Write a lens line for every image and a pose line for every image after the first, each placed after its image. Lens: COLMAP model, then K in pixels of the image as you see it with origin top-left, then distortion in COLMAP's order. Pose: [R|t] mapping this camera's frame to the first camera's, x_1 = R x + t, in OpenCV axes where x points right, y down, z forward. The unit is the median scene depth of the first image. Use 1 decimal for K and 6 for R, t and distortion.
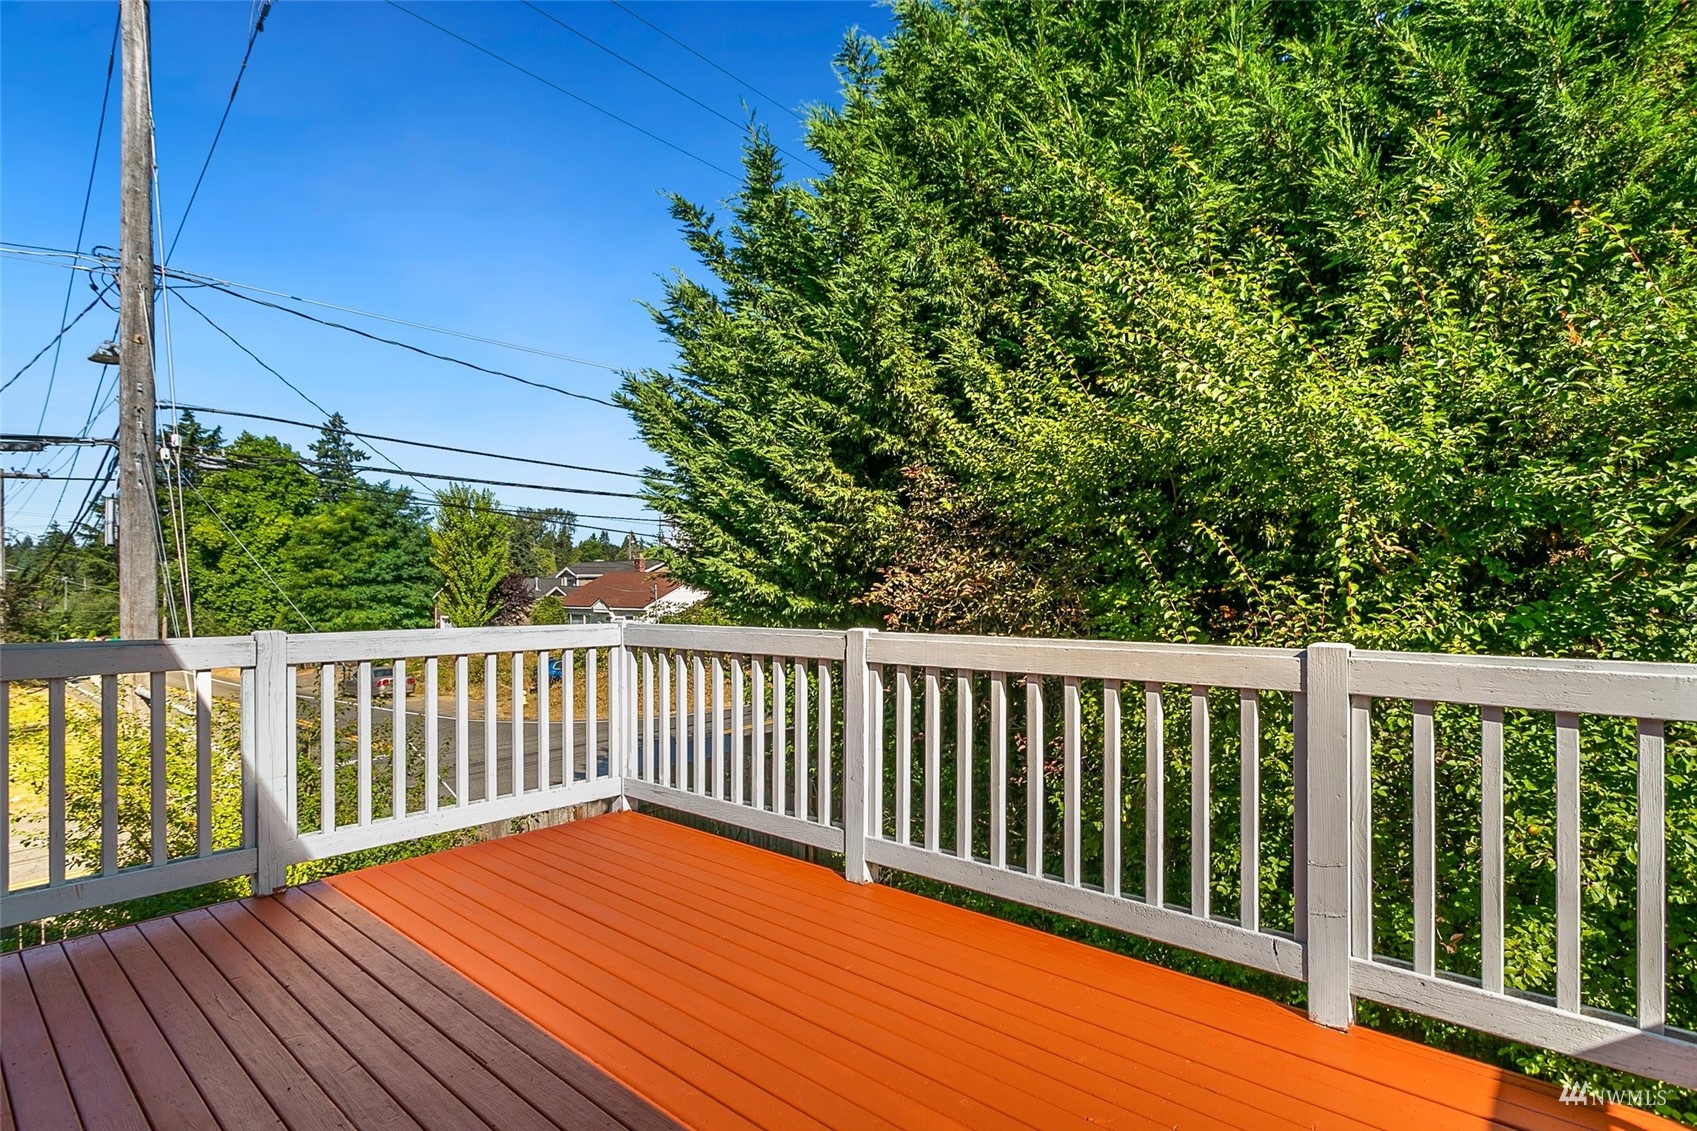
lens RADIAL K [[836.6, 0, 827.7], [0, 836.6, 589.9], [0, 0, 1]] dist [0.001850, 0.004398]
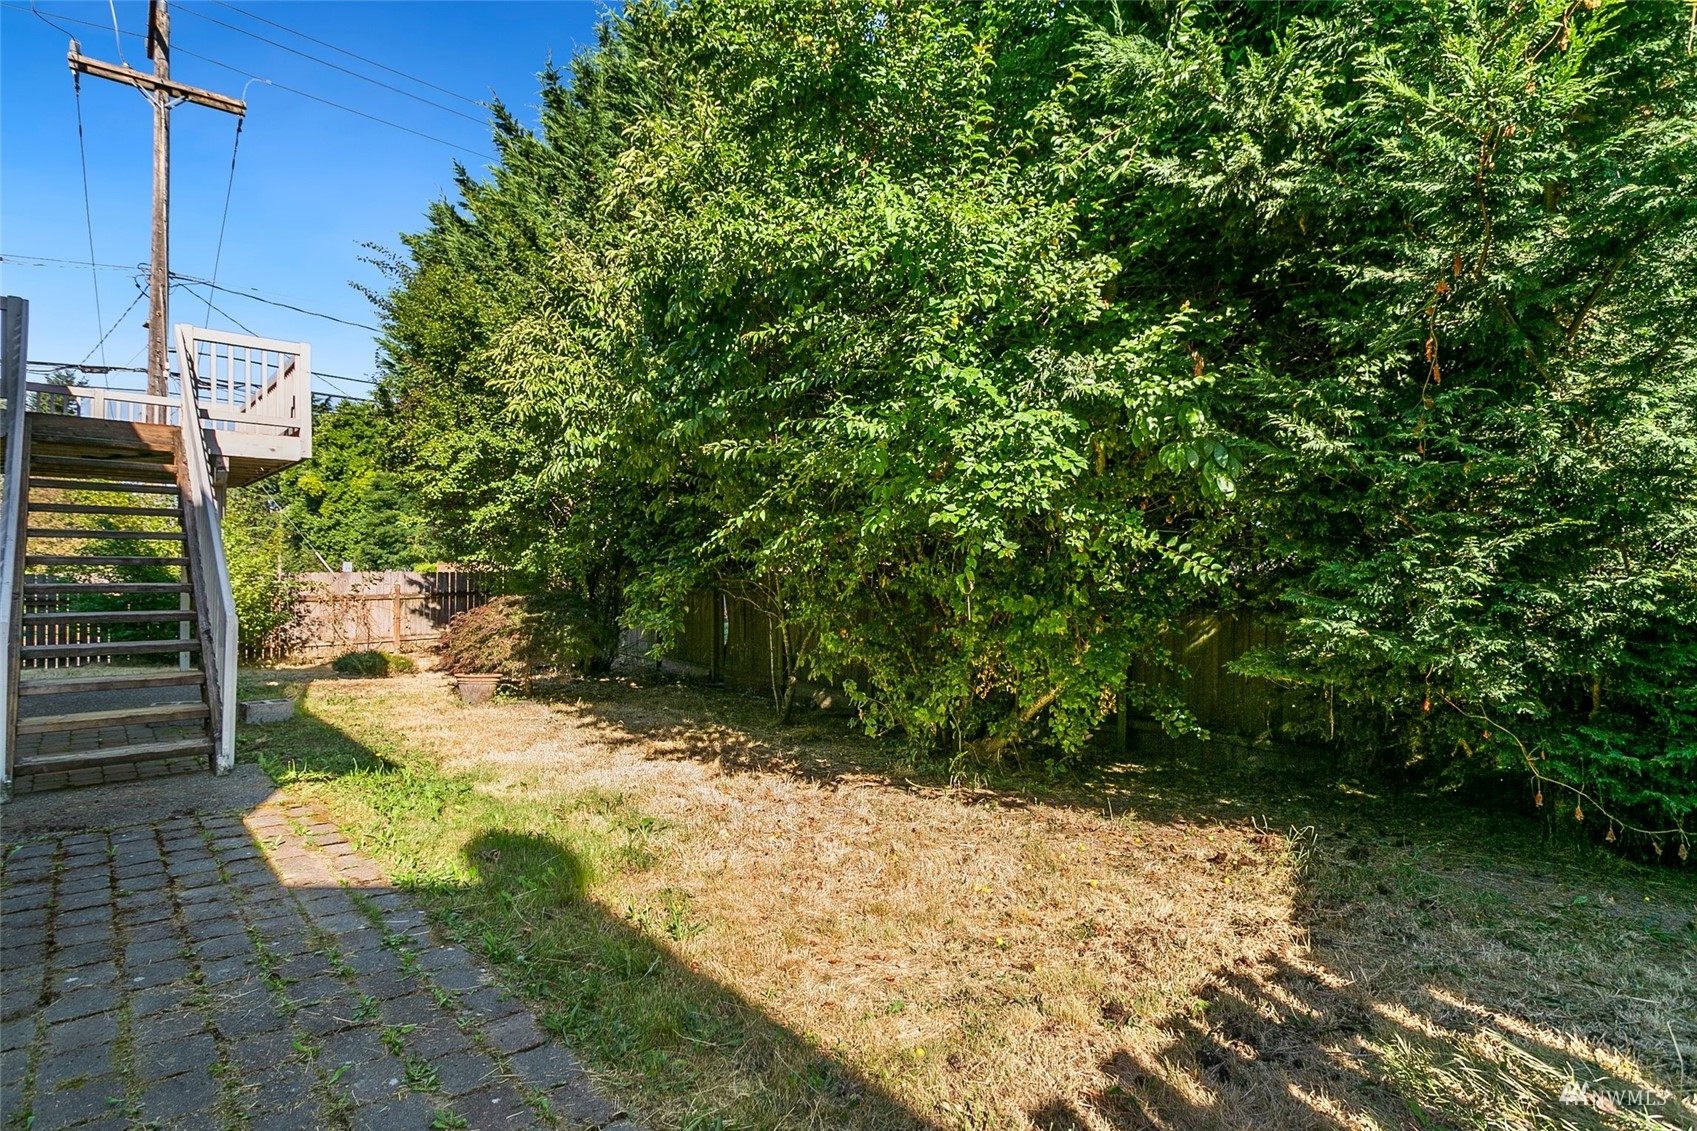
lens RADIAL K [[836.6, 0, 845.5], [0, 836.6, 565.8], [0, 0, 1]] dist [0.001850, 0.004398]
pose [[0.995000, 0.017264, -0.098372, 0.172847], [-0.017127, 0.999851, 0.002243, 0.044173], [0.098396, -0.000547, 0.995147, -0.135512]]
